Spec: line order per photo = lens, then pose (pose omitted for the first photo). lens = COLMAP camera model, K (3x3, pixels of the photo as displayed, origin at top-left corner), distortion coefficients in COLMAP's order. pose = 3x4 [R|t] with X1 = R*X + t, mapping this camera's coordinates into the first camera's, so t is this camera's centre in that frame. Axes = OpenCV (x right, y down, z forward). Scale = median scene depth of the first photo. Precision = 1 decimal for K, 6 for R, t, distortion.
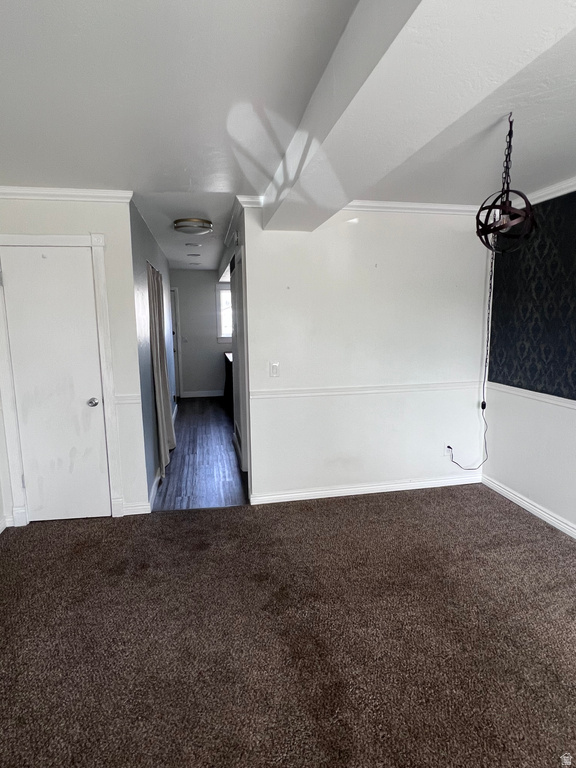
lens RADIAL K [[429.4, 0, 288.0], [0, 429.4, 384.0], [0, 0, 1]] dist [0.001235, -0.000138]
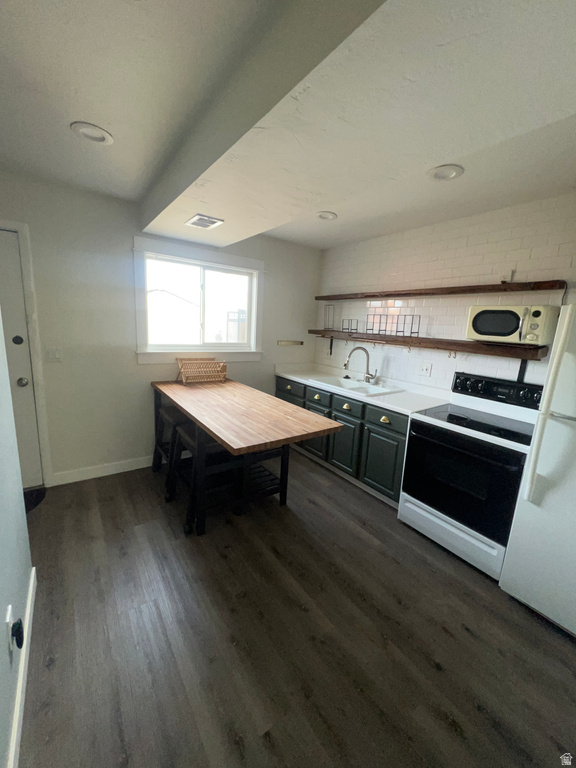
lens RADIAL K [[303.8, 0, 288.0], [0, 303.8, 384.0], [0, 0, 1]] dist [0.000237, 0.000016]
pose [[0.908128, -0.016227, 0.418377, -0.248101], [-0.003572, 0.998912, 0.046495, -0.144303], [-0.418677, -0.043718, 0.907082, 0.998980]]
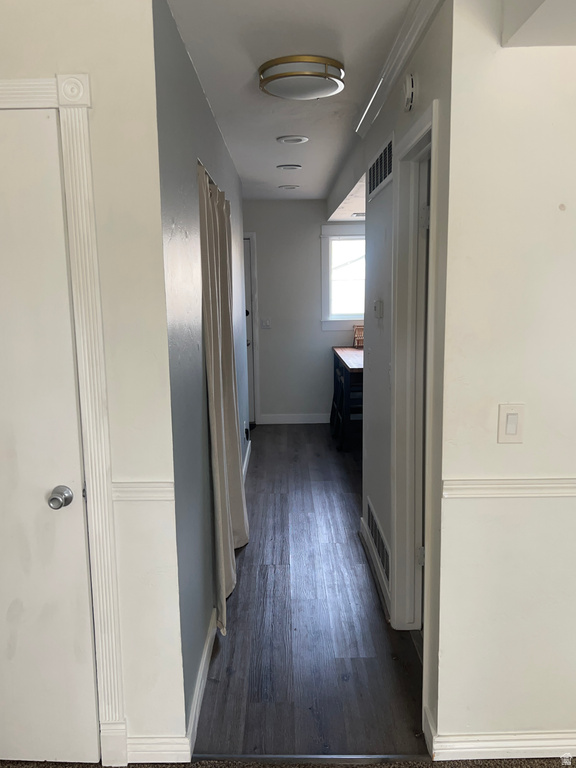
lens RADIAL K [[628.9, 0, 288.0], [0, 628.9, 384.0], [0, 0, 1]] dist [0.073293, -0.002019]
pose [[0.982293, 0.023938, -0.185814, -0.082749], [-0.023322, 0.999713, 0.005498, -0.045992], [0.185892, -0.001067, 0.982570, 0.280670]]
